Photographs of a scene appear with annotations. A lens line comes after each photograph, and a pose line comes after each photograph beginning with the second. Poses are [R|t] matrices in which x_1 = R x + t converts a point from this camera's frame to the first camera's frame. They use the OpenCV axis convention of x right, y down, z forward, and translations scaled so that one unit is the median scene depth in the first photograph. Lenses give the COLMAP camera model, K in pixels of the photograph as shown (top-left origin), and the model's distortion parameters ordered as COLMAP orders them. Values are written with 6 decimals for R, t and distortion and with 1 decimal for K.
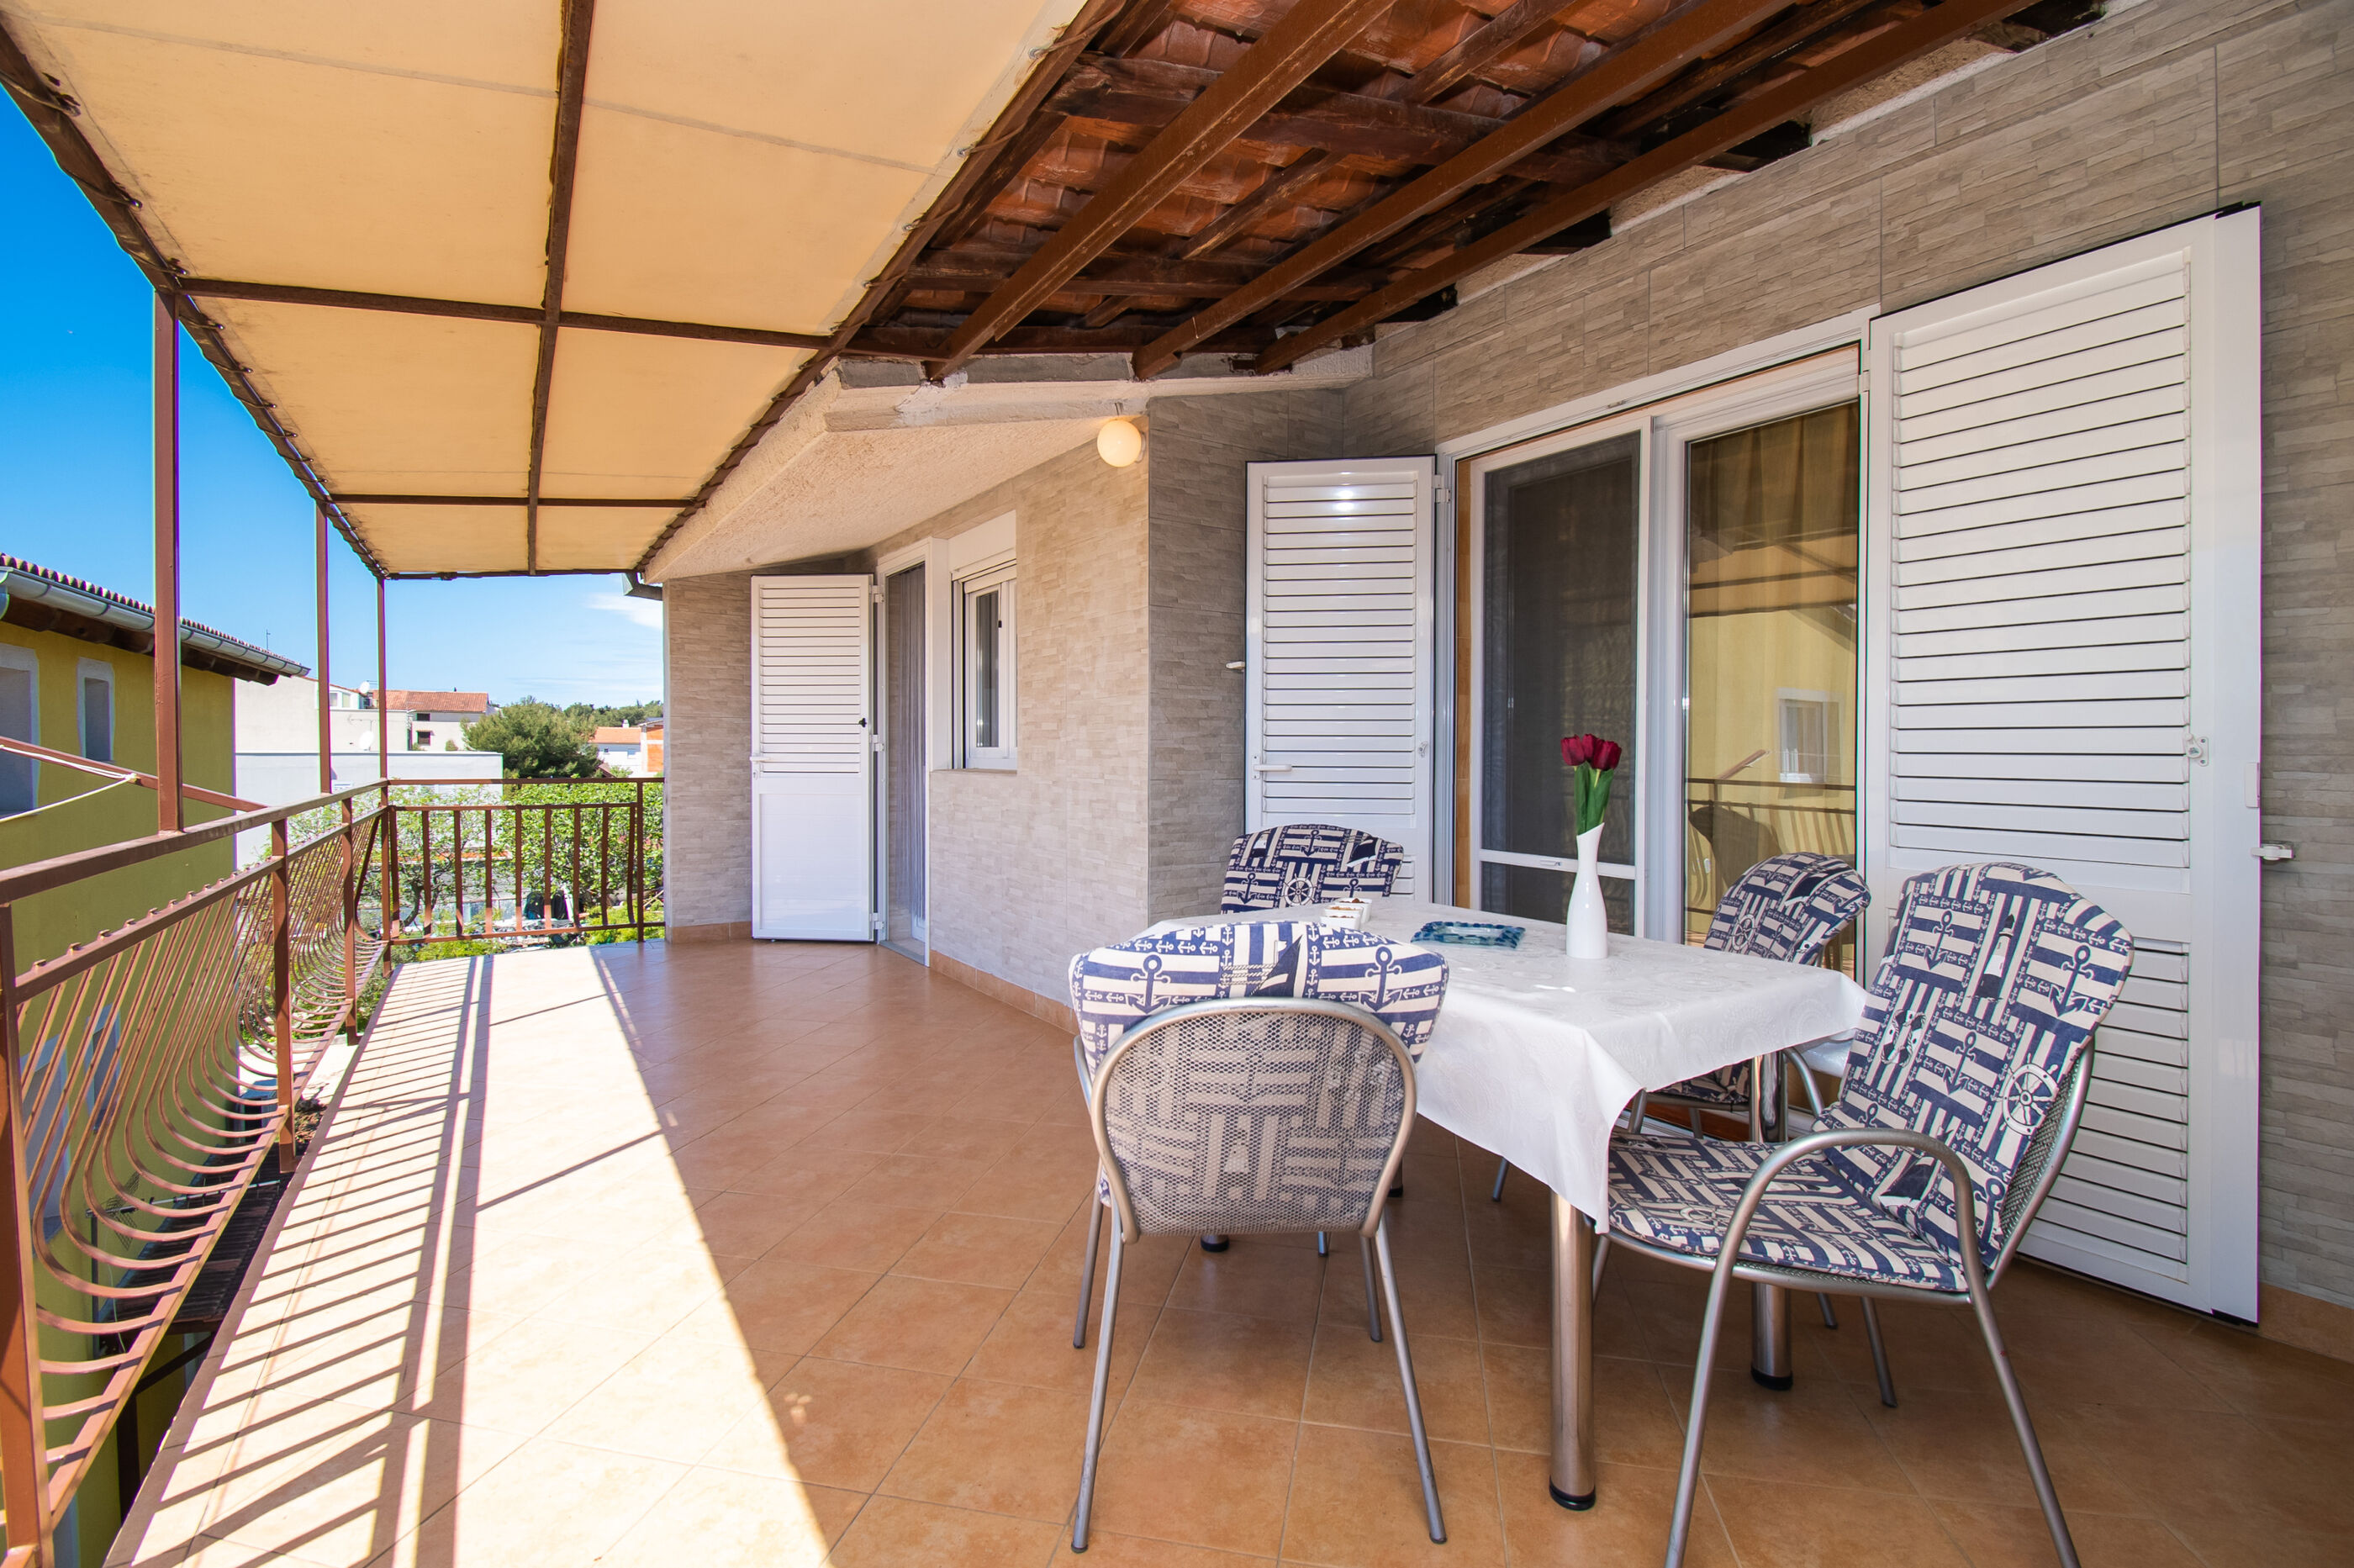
lens RADIAL K [[1041.9, 0, 1197.1], [0, 1041.9, 781.2], [0, 0, 1]] dist [0.009342, -0.017050]
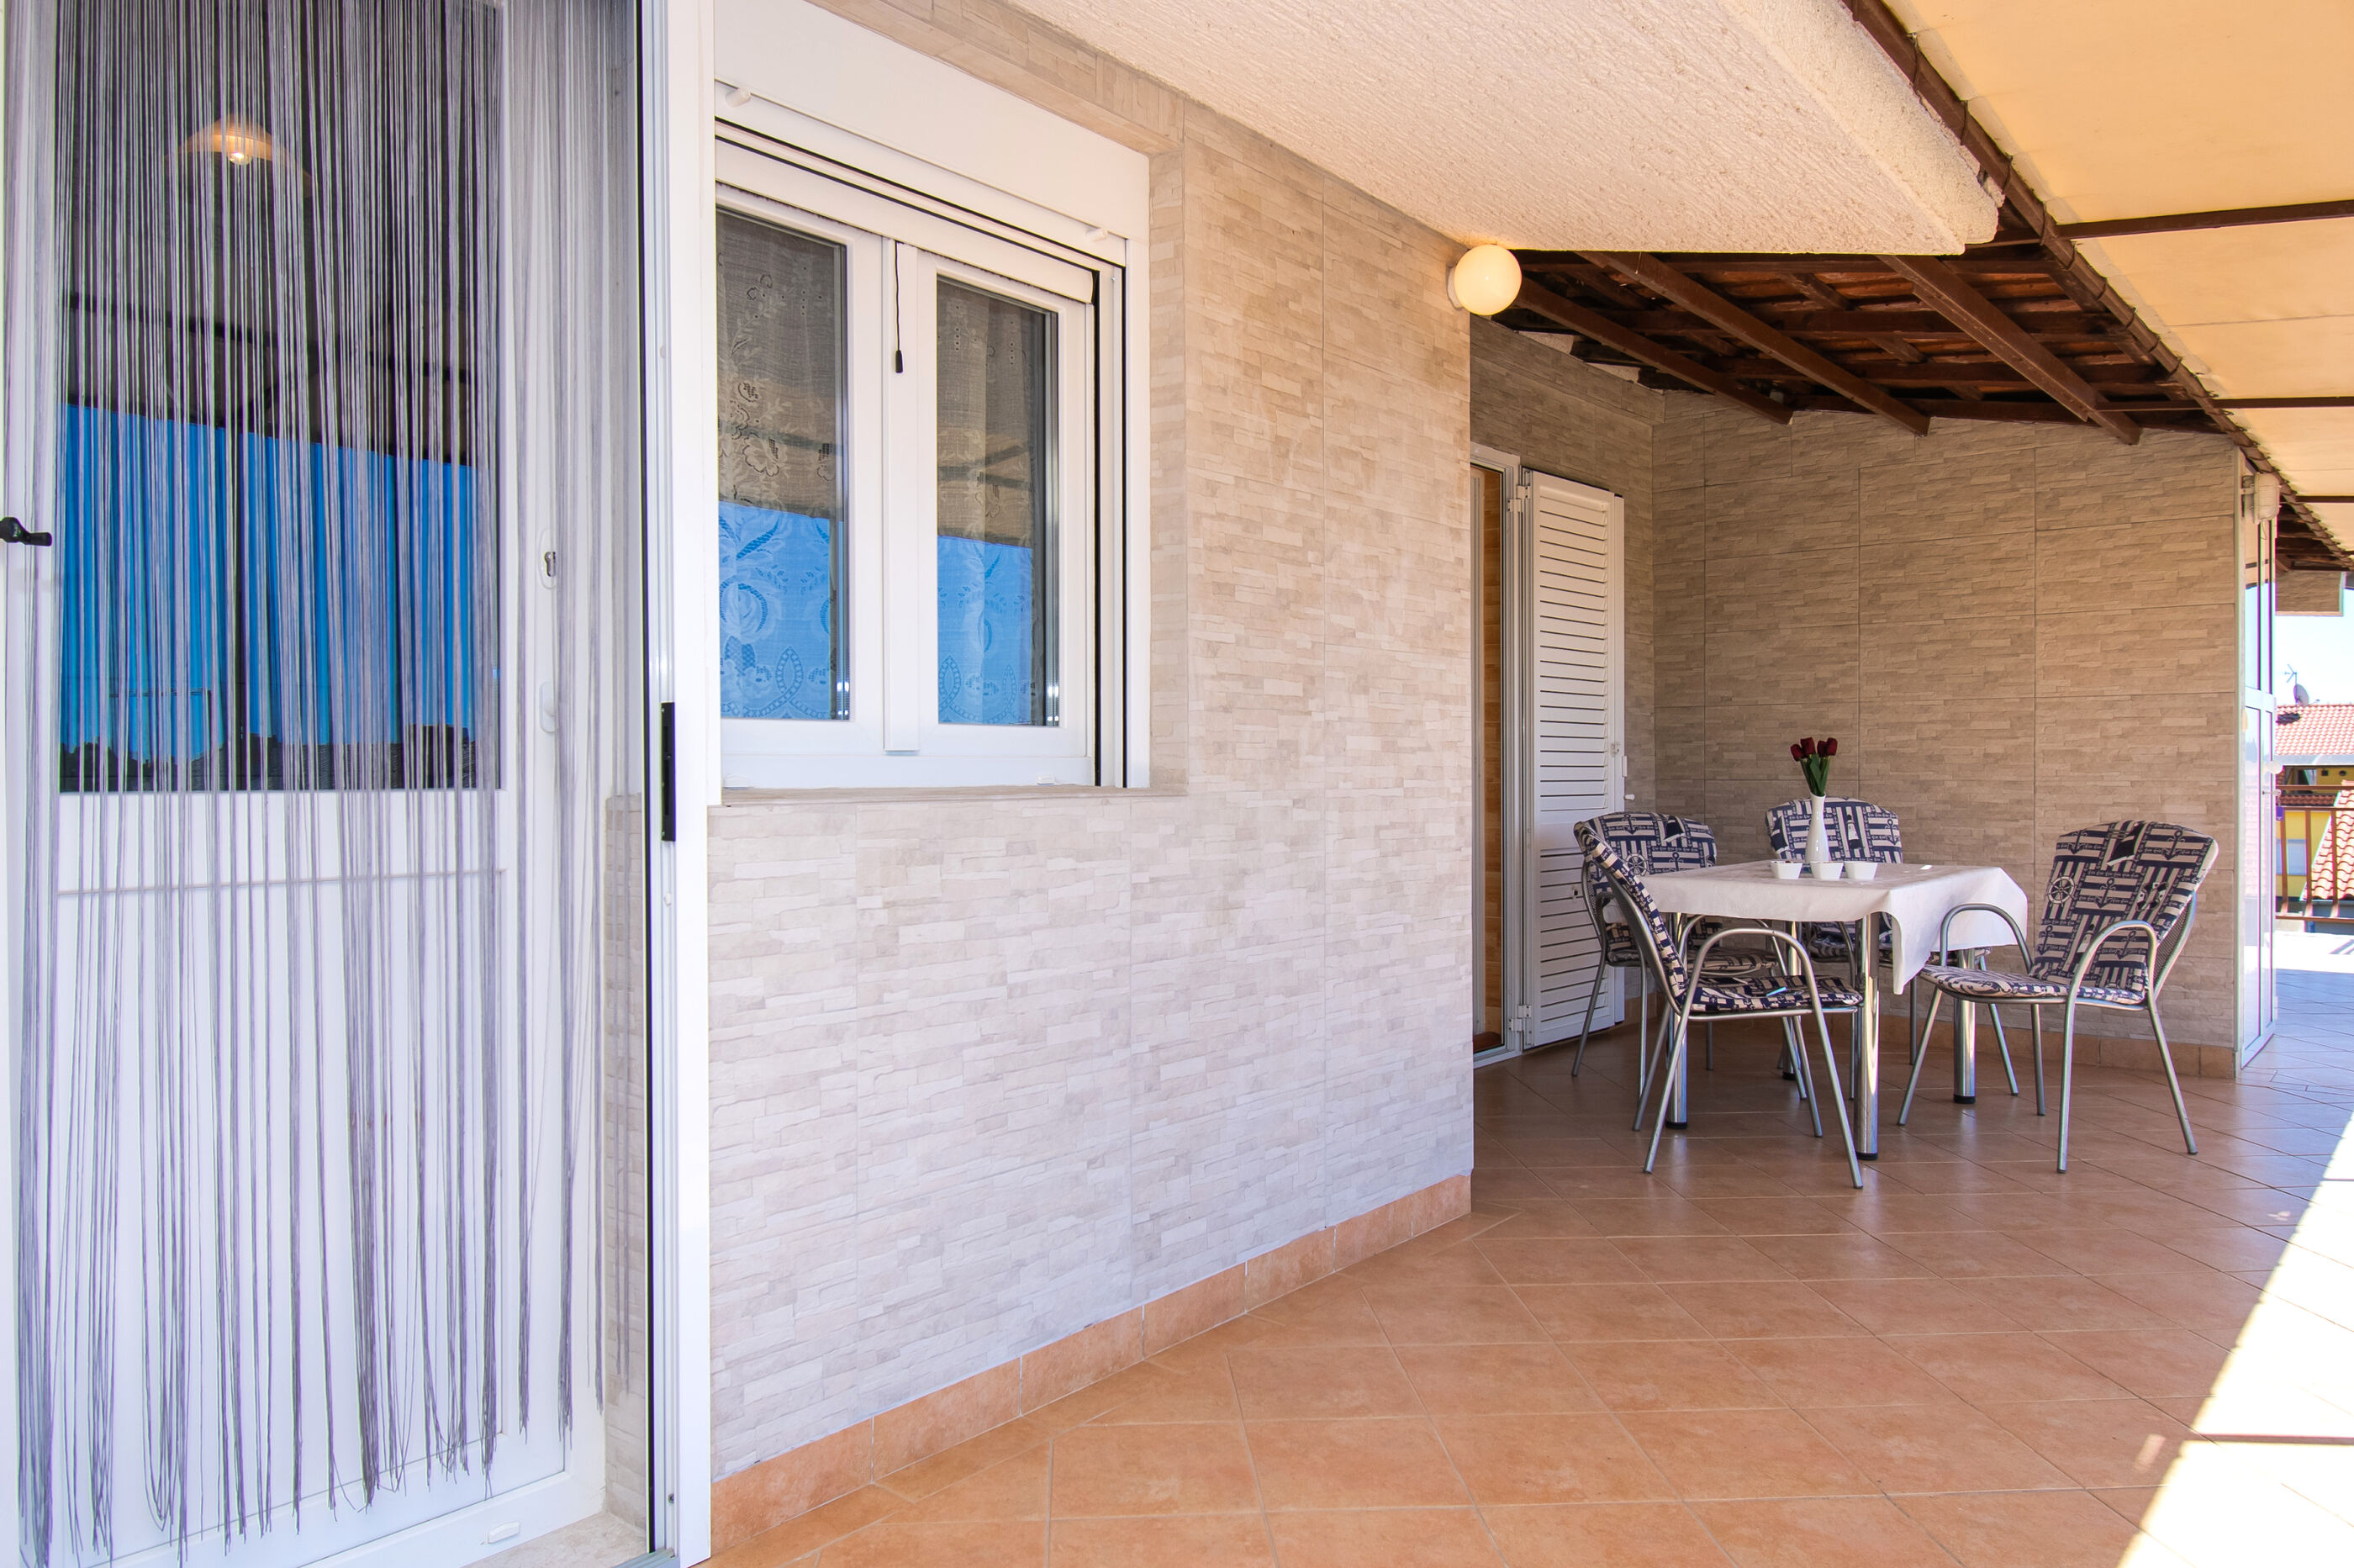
lens RADIAL K [[1525.7, 0, 1194.9], [0, 1525.7, 785.4], [0, 0, 1]] dist [0.006508, -0.018419]
pose [[-0.264795, -0.012070, 0.964229, -0.740877], [0.030084, 0.999332, 0.020771, -0.020682], [-0.963835, 0.034508, -0.264255, 1.107501]]
